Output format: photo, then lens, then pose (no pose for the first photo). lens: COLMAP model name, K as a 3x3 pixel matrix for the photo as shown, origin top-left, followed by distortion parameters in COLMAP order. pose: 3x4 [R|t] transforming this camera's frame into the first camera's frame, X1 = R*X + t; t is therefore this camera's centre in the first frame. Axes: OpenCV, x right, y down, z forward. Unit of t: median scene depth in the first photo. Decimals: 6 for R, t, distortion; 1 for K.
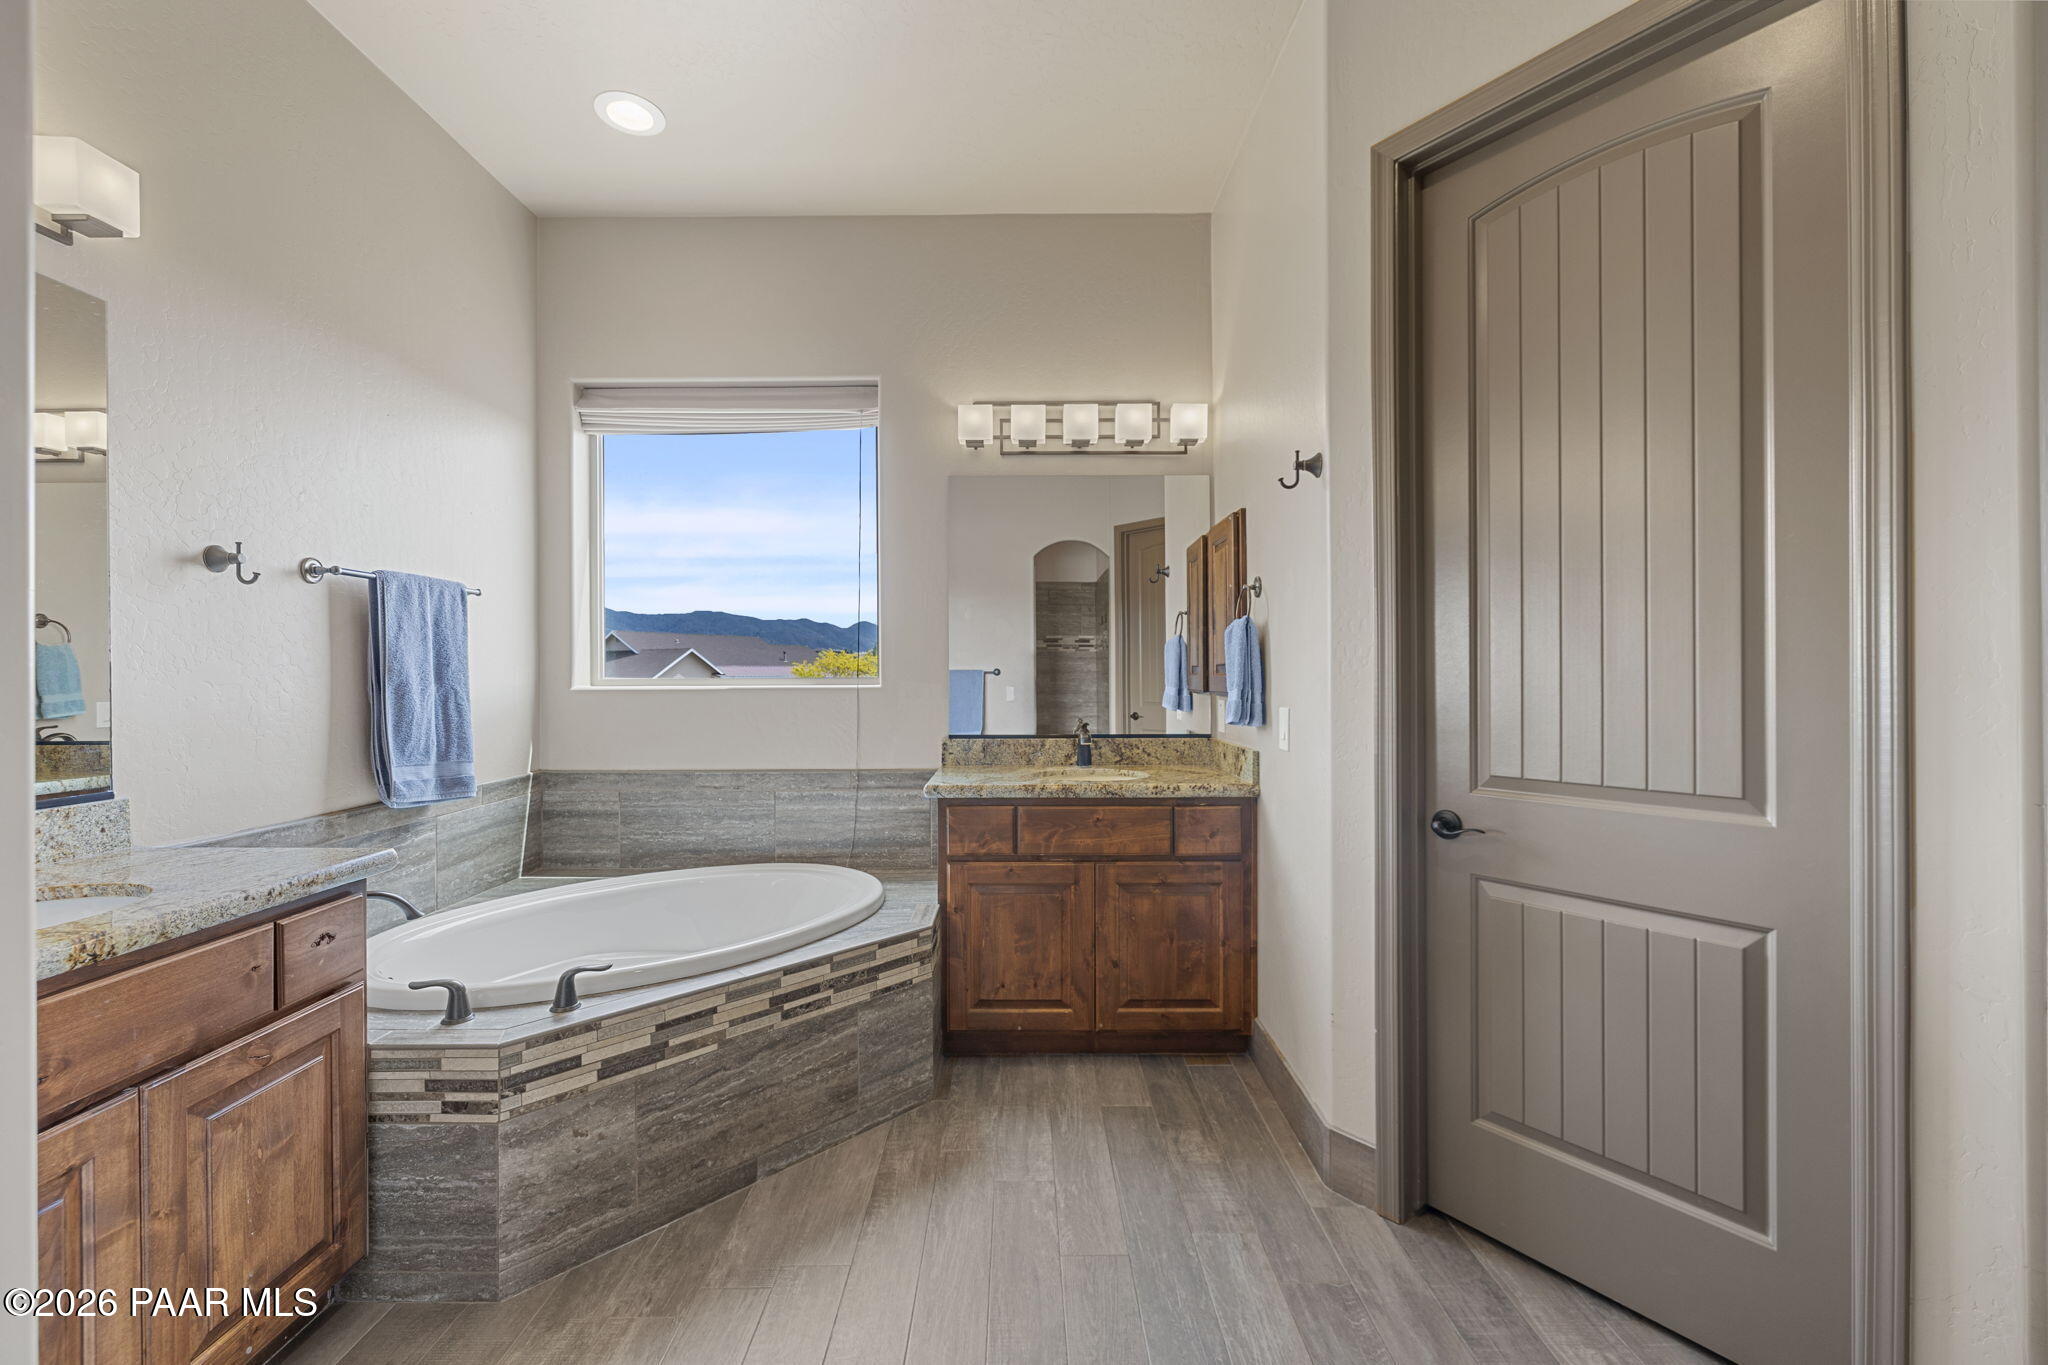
lens RADIAL K [[888.1, 0, 1022.5], [0, 888.1, 676.8], [0, 0, 1]] dist [0.001101, 0.000279]
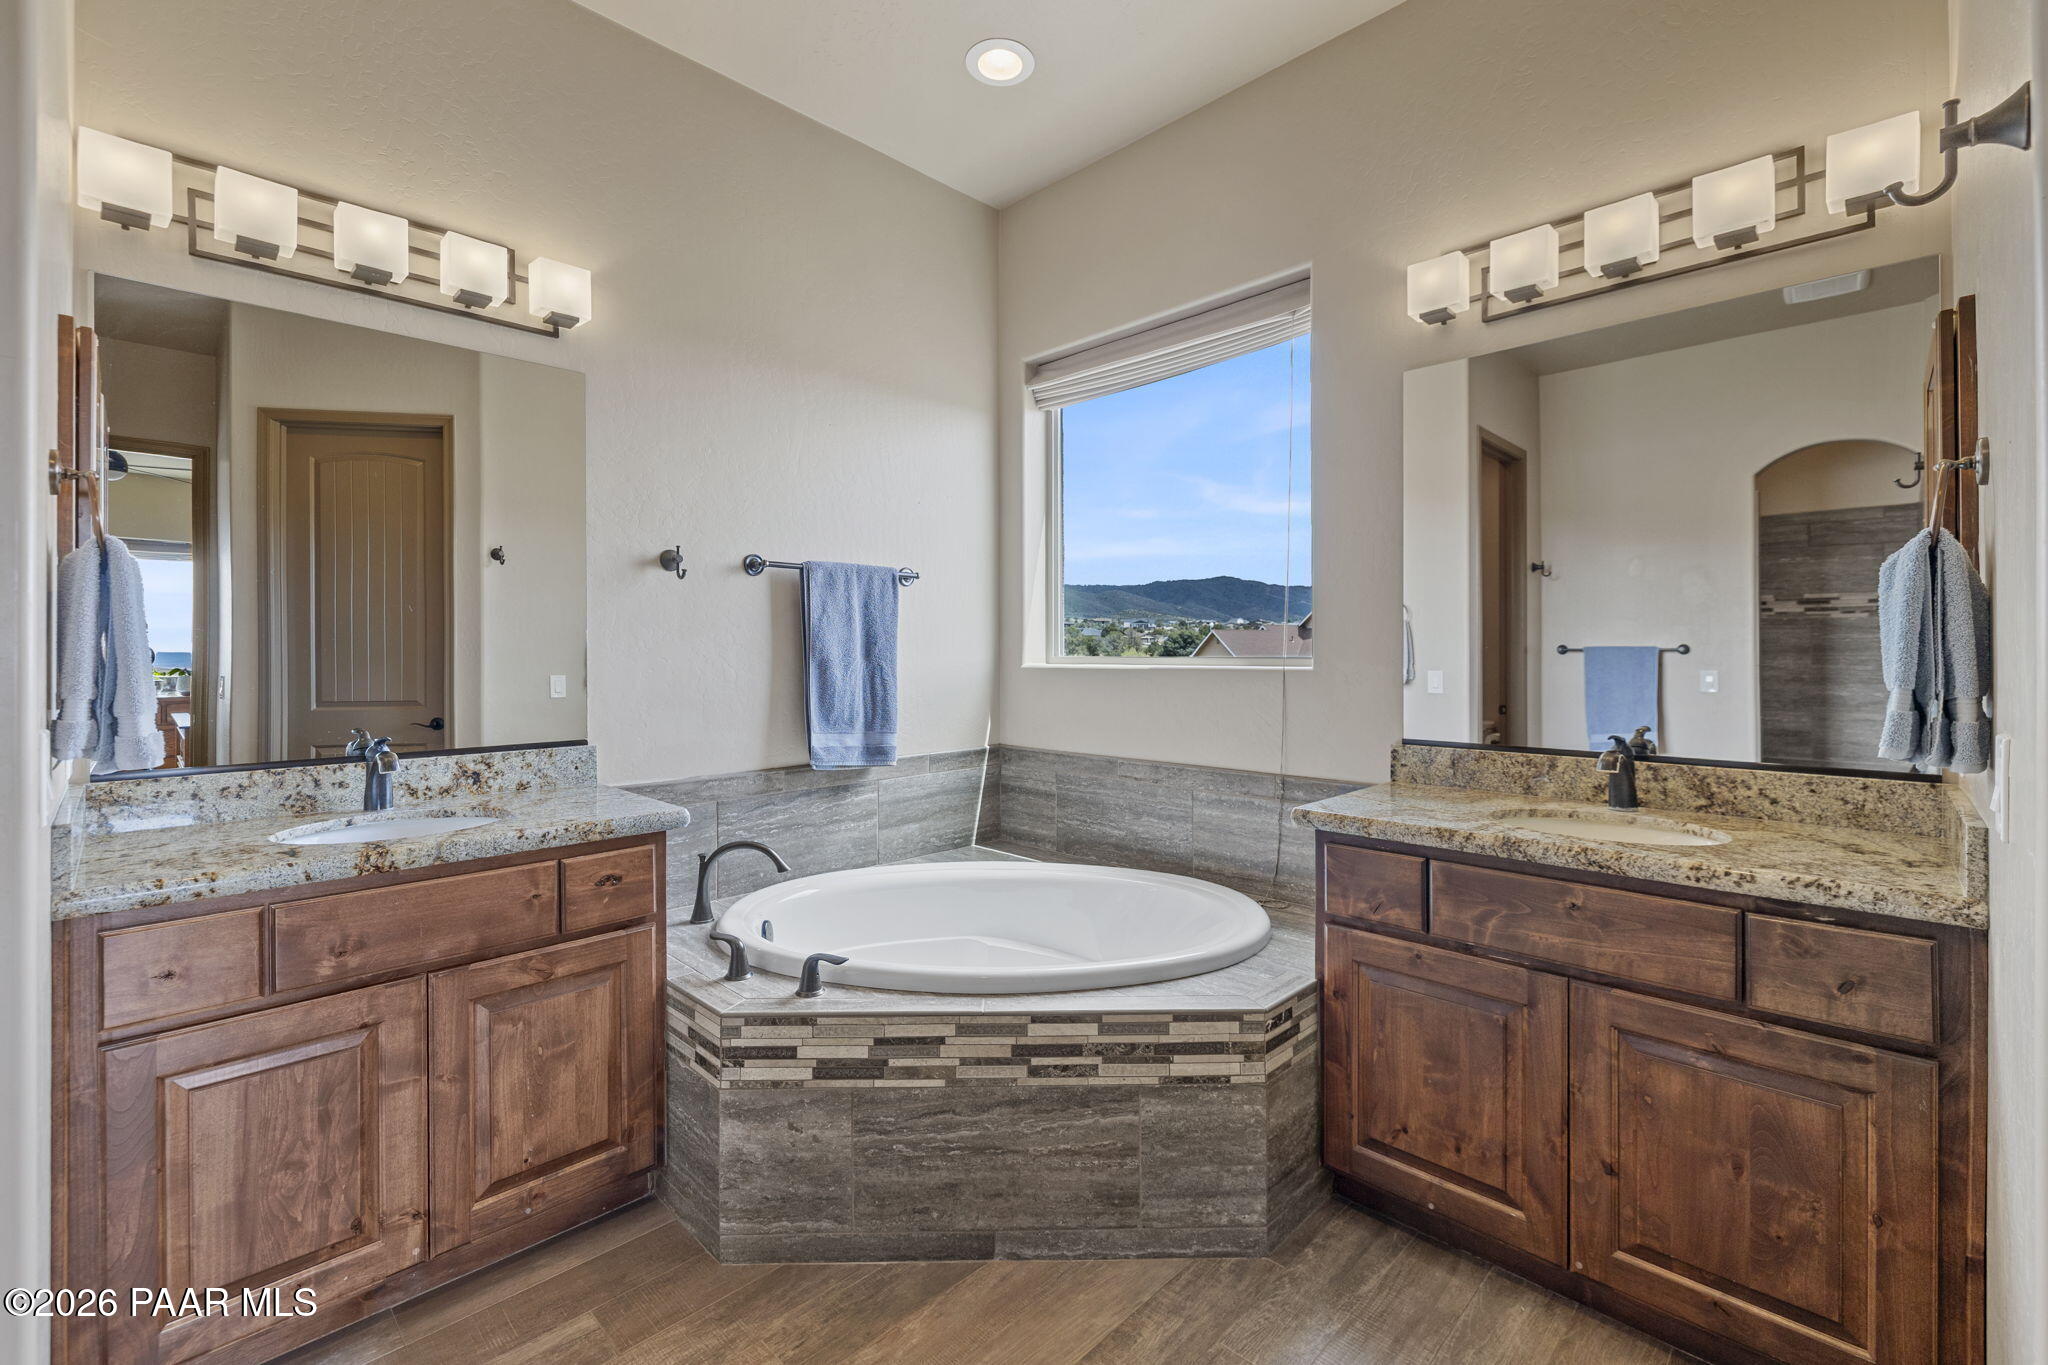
lens RADIAL K [[888.1, 0, 1031.2], [0, 888.1, 653.6], [0, 0, 1]] dist [0.001101, 0.000279]
pose [[0.698875, 0.004264, -0.715231, 0.252022], [-0.003966, 0.999990, 0.002086, -0.003367], [0.715233, 0.001379, 0.698885, 0.345205]]
